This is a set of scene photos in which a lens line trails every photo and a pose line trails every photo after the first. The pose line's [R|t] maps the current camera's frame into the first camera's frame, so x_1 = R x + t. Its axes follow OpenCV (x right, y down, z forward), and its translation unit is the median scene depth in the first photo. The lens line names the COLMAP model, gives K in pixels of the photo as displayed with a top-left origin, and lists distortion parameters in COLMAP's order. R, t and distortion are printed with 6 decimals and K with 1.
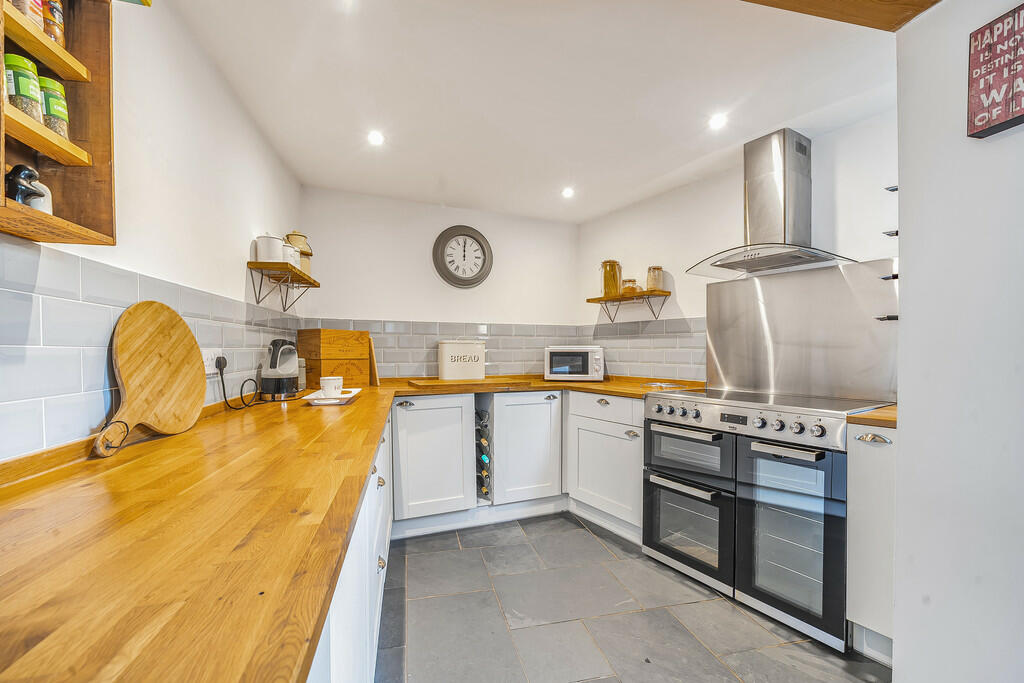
lens RADIAL K [[420.5, 0, 488.7], [0, 420.5, 359.5], [0, 0, 1]] dist [-0.004596, -0.000259]
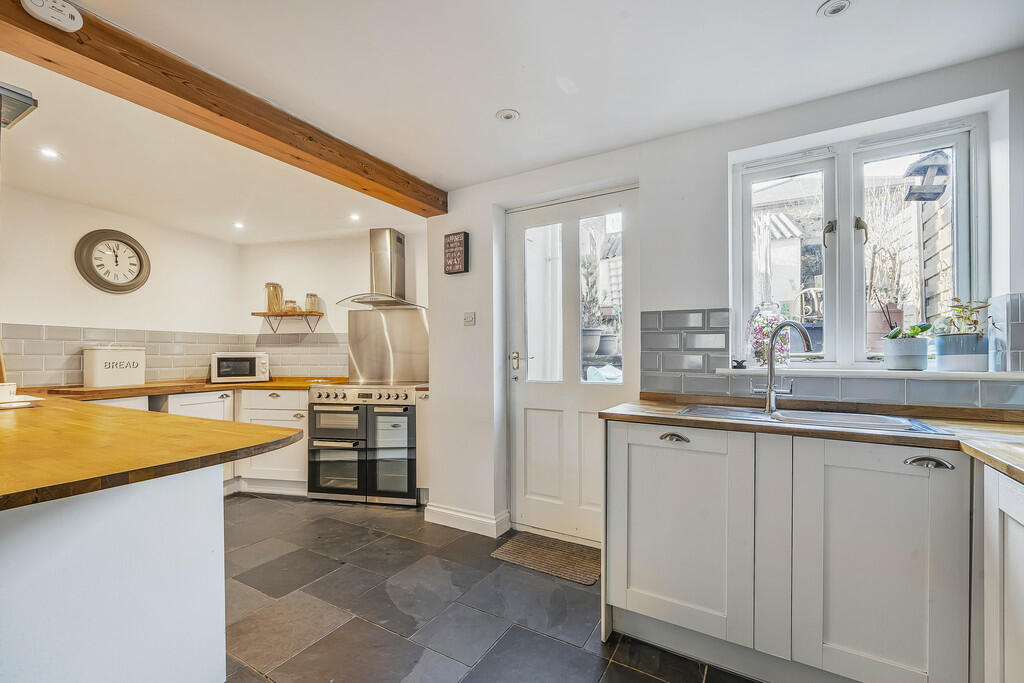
lens RADIAL K [[421.3, 0, 503.7], [0, 421.3, 347.8], [0, 0, 1]] dist [-0.001686, -0.000173]
pose [[0.668745, 0.010960, 0.743411, -0.212423], [0.020988, 0.999215, -0.033611, 0.011155], [-0.743196, 0.038080, 0.667990, -0.385423]]
